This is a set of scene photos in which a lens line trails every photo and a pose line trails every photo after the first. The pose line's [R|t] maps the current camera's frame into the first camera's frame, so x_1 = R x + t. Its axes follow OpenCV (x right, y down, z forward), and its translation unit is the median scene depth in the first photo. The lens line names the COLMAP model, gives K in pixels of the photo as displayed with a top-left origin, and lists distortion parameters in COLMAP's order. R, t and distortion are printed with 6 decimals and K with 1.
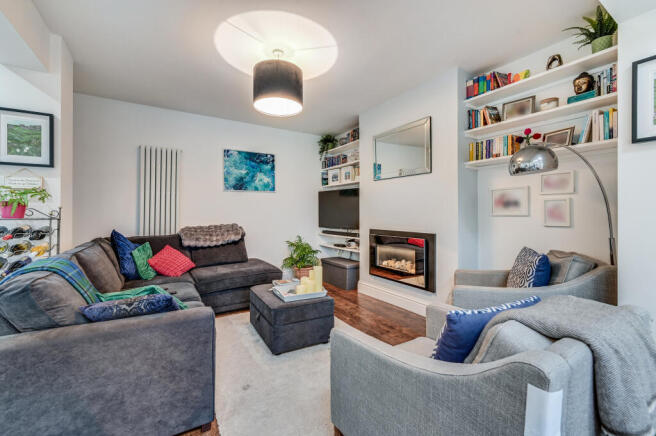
lens RADIAL K [[275.2, 0, 329.1], [0, 275.2, 211.1], [0, 0, 1]] dist [-0.003790, -0.000704]
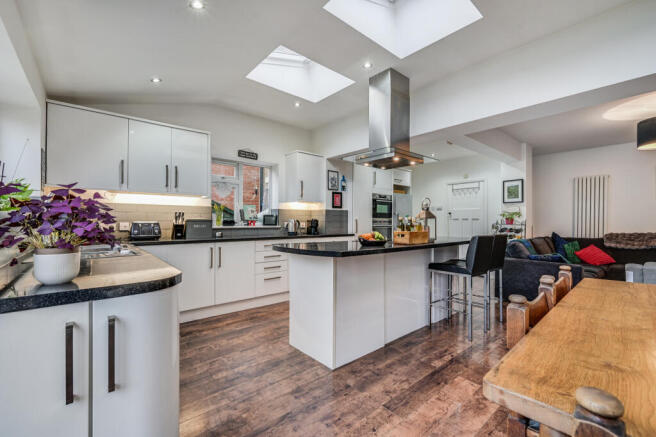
lens RADIAL K [[275.2, 0, 328.5], [0, 275.2, 217.8], [0, 0, 1]] dist [-0.003790, -0.000704]
pose [[0.138685, -0.010753, -0.990278, 0.760358], [0.000282, 0.999941, -0.010819, -0.004864], [0.990336, 0.001221, 0.138680, -0.679617]]
